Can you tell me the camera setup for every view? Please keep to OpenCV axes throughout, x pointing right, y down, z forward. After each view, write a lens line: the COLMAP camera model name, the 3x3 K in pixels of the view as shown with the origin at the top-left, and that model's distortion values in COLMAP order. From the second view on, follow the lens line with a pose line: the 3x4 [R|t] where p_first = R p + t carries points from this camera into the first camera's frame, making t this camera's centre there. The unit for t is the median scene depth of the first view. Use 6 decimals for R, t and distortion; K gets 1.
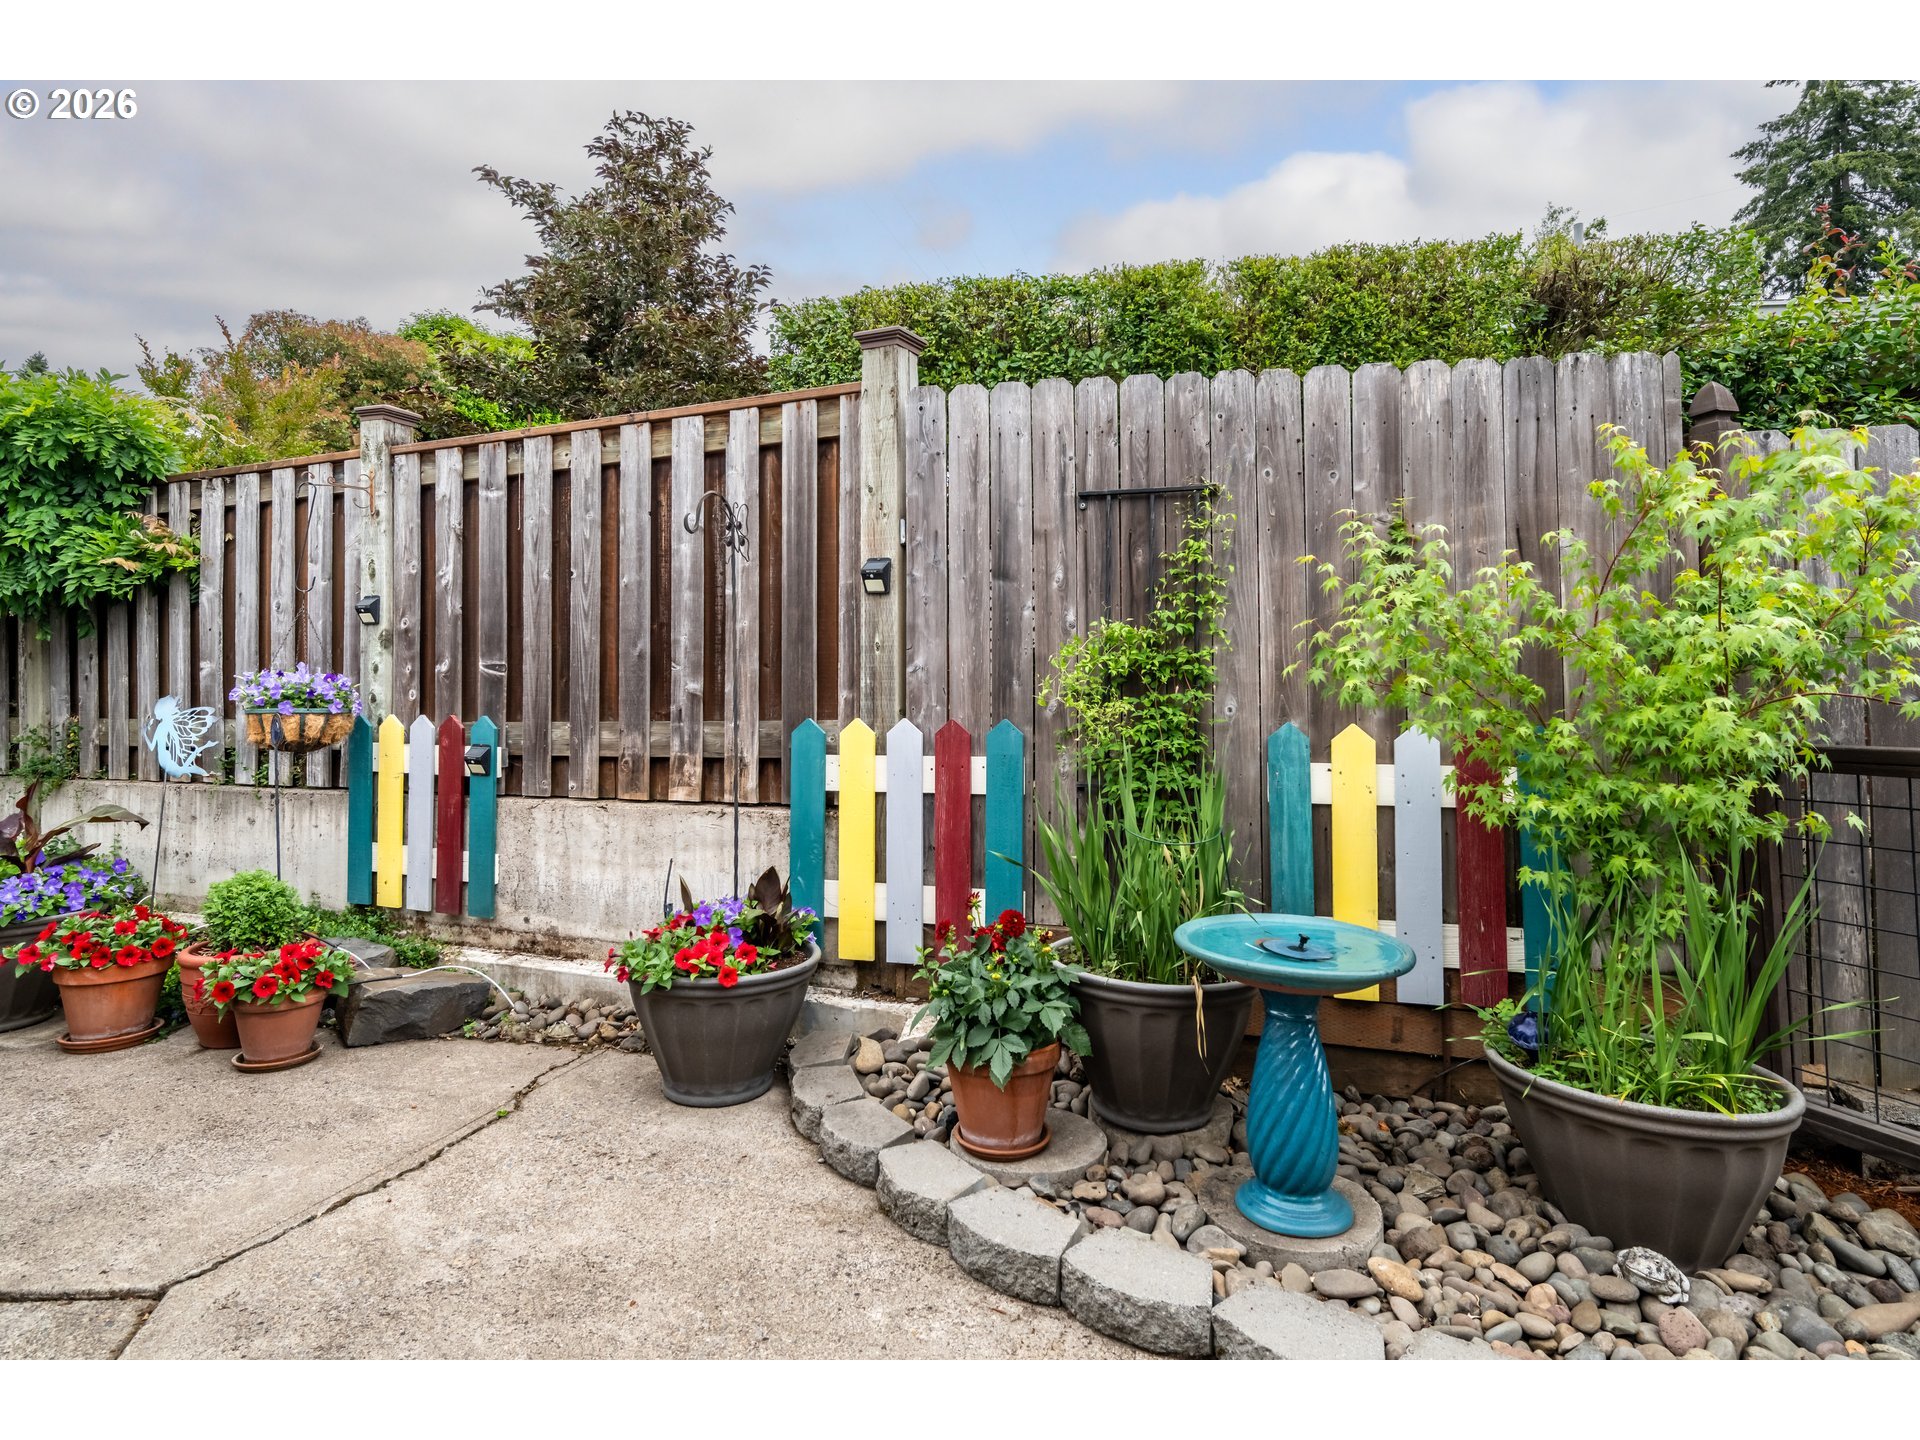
lens RADIAL K [[936.1, 0, 990.7], [0, 936.1, 657.1], [0, 0, 1]] dist [-0.008738, -0.000623]
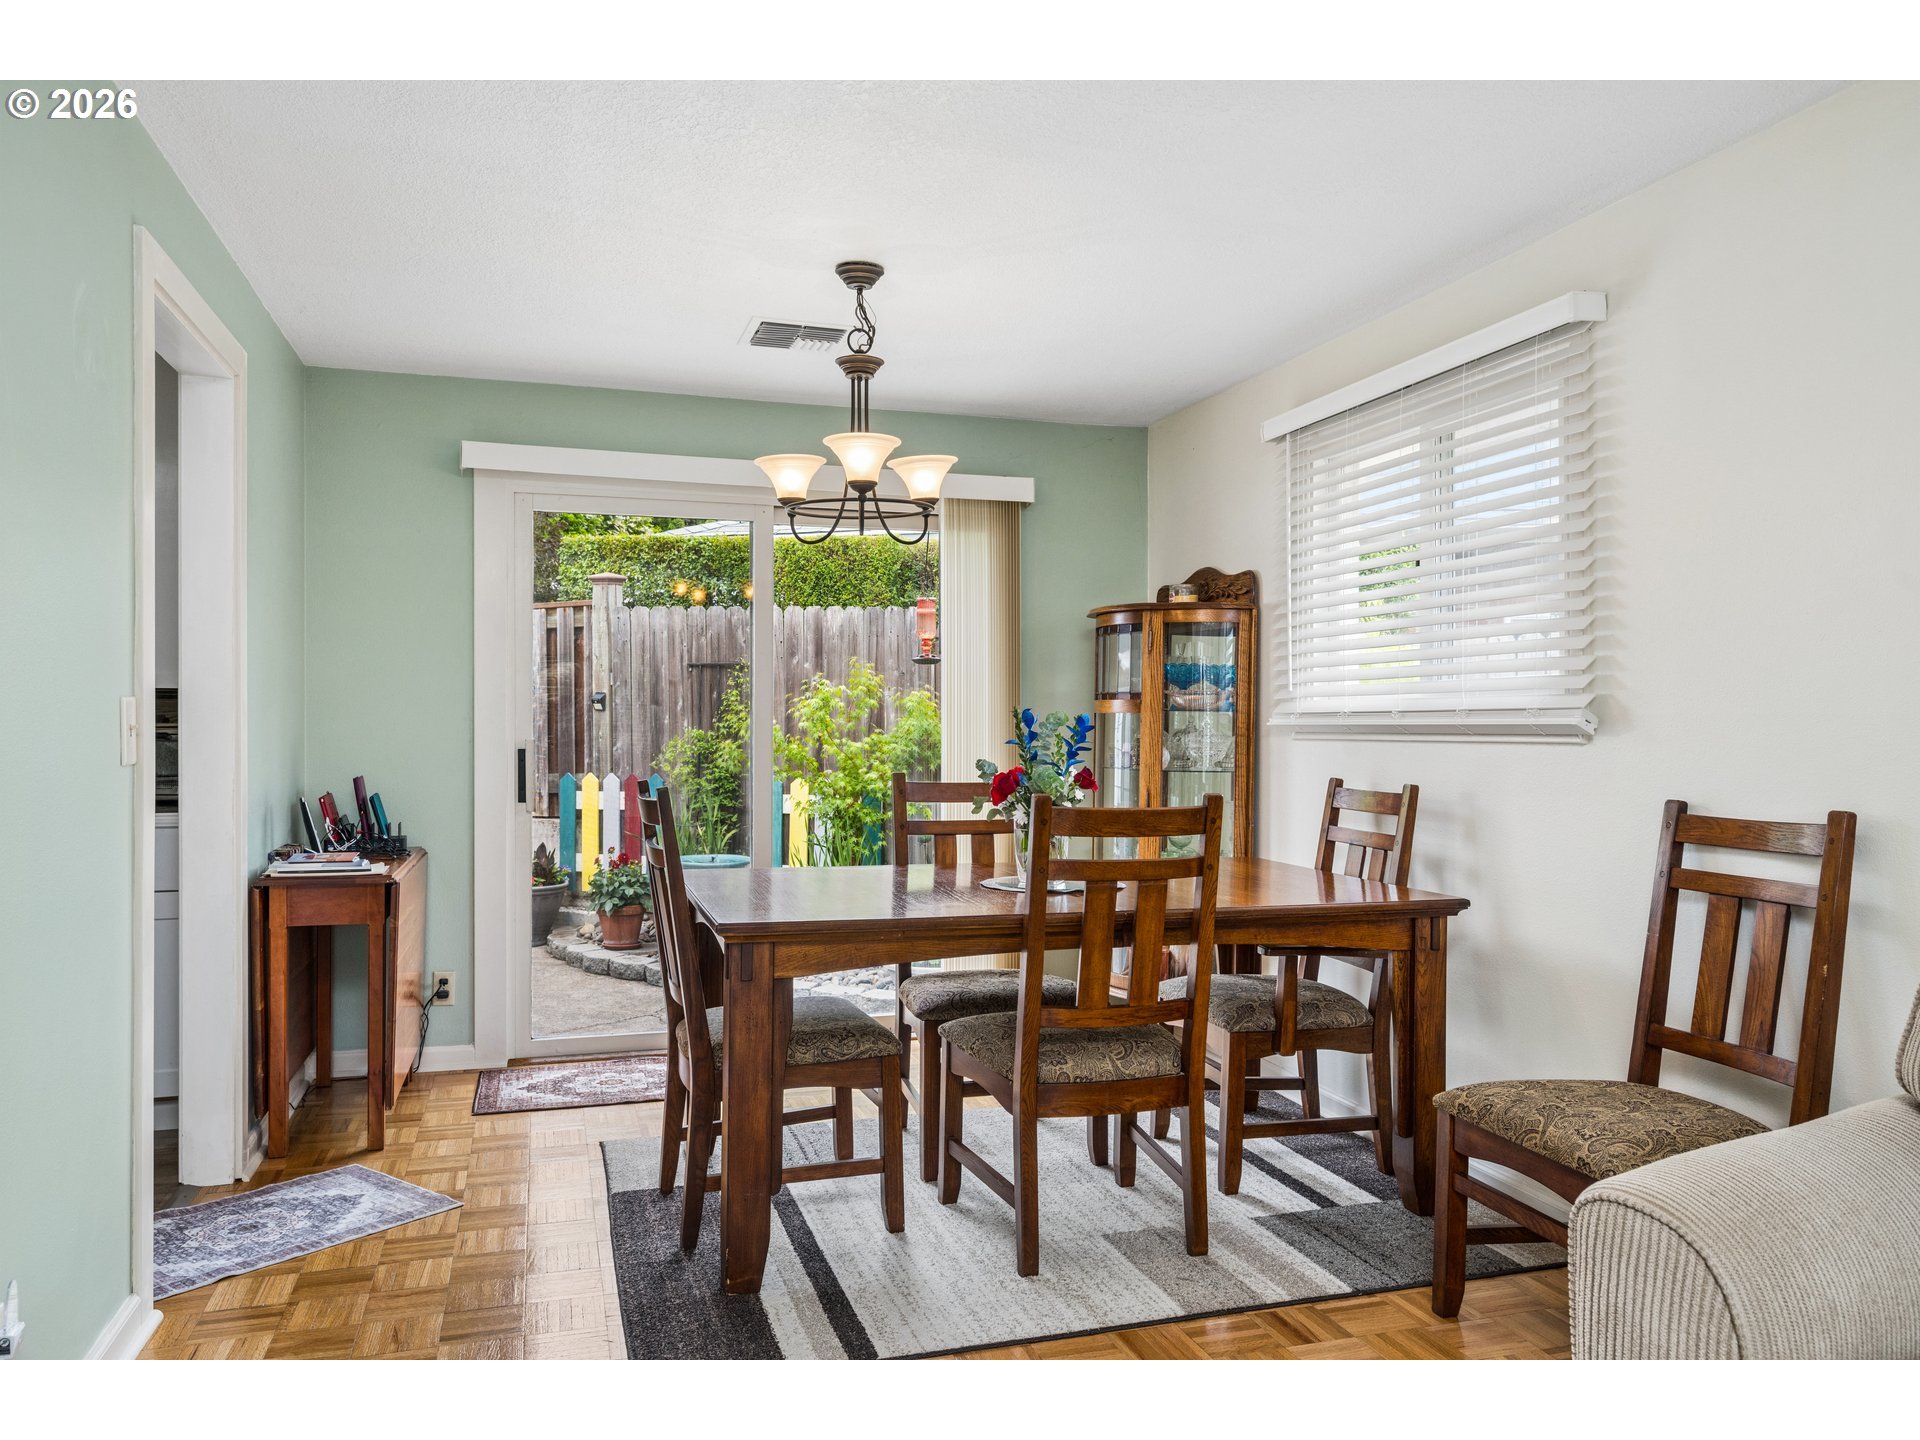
lens RADIAL K [[1391.1, 0, 962.9], [0, 1391.1, 716.6], [0, 0, 1]] dist [-0.009474, -0.001613]
pose [[0.995909, -0.001192, -0.090357, 0.892000], [0.004266, 0.999418, 0.033833, -0.147557], [0.090264, -0.034080, 0.995335, -1.824032]]
